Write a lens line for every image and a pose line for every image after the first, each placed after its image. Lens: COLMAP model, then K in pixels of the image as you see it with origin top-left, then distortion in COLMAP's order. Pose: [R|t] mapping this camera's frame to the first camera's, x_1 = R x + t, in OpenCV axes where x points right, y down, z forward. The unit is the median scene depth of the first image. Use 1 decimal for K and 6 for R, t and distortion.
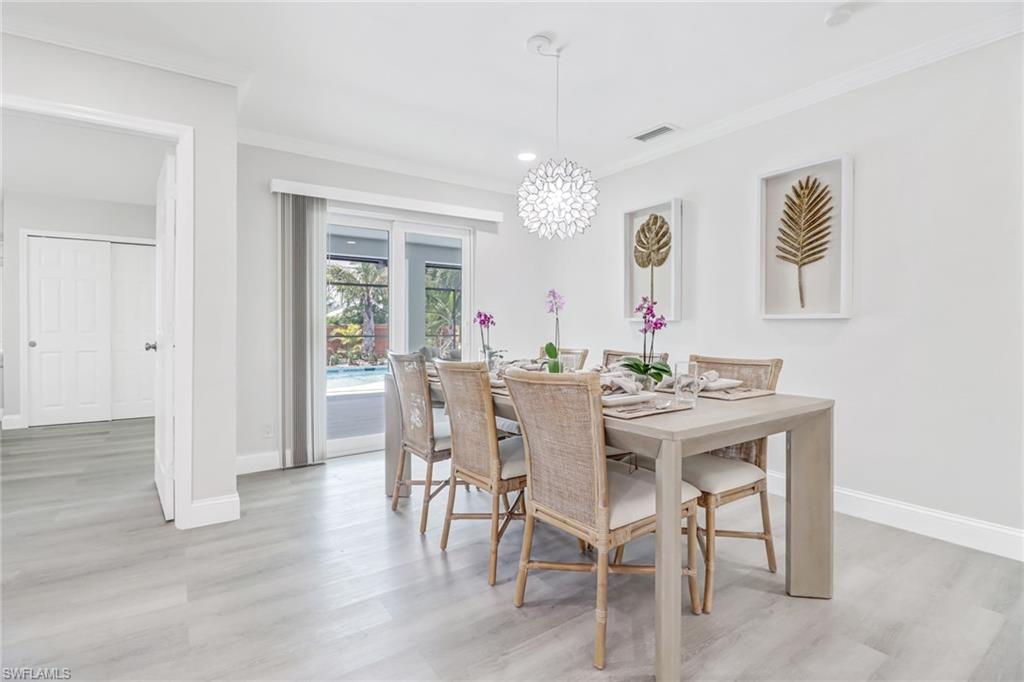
lens RADIAL K [[487.8, 0, 520.9], [0, 487.8, 335.1], [0, 0, 1]] dist [-0.002423, -0.005210]
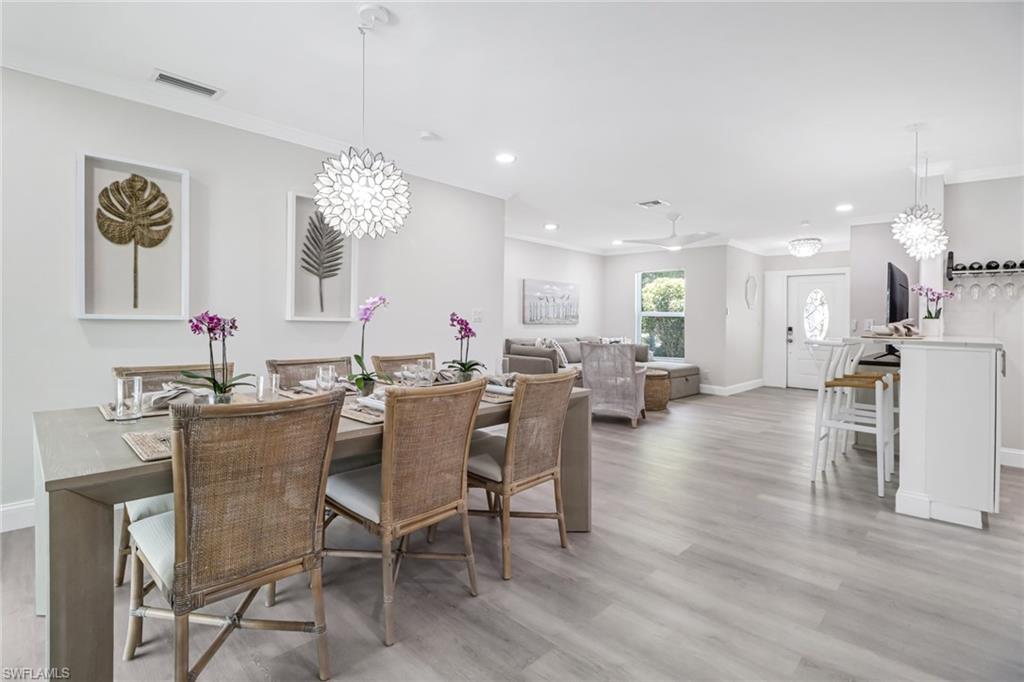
lens RADIAL K [[487.8, 0, 496.2], [0, 487.8, 314.7], [0, 0, 1]] dist [-0.002423, -0.005210]
pose [[-0.173976, 0.004656, 0.984739, -0.560752], [-0.003640, 0.999979, -0.005371, -0.034507], [-0.984743, -0.004519, -0.173956, 0.601919]]
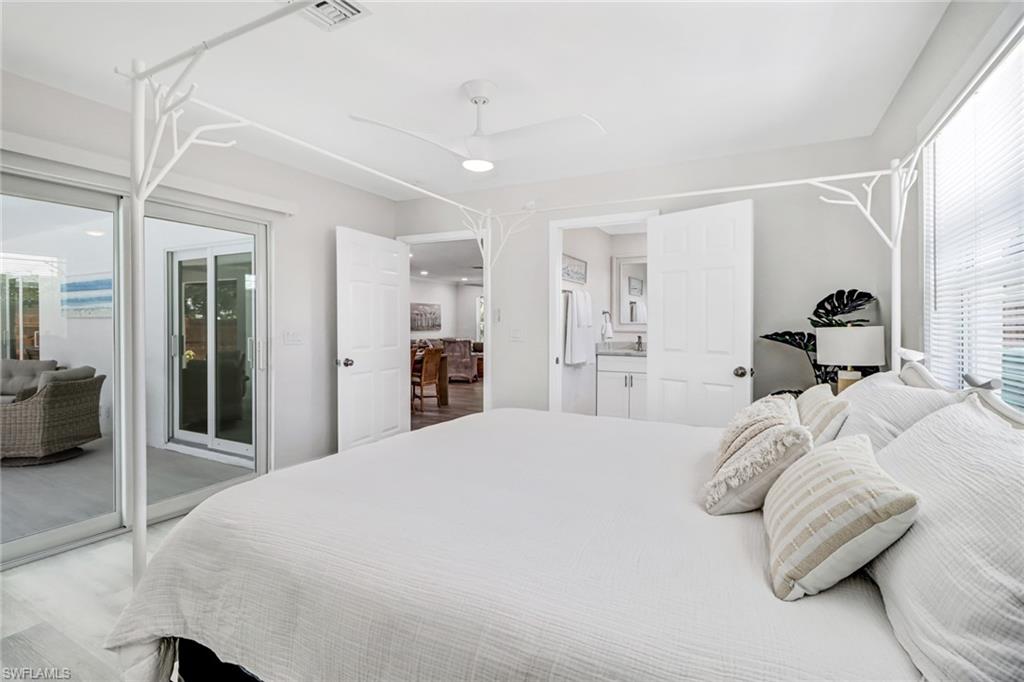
lens RADIAL K [[487.8, 0, 510.1], [0, 487.8, 330.3], [0, 0, 1]] dist [-0.002423, -0.005210]
pose [[-0.470238, -0.015180, 0.882409, -2.281170], [0.003715, 0.999809, 0.019179, -0.082997], [-0.882532, 0.012297, -0.470091, 1.249445]]
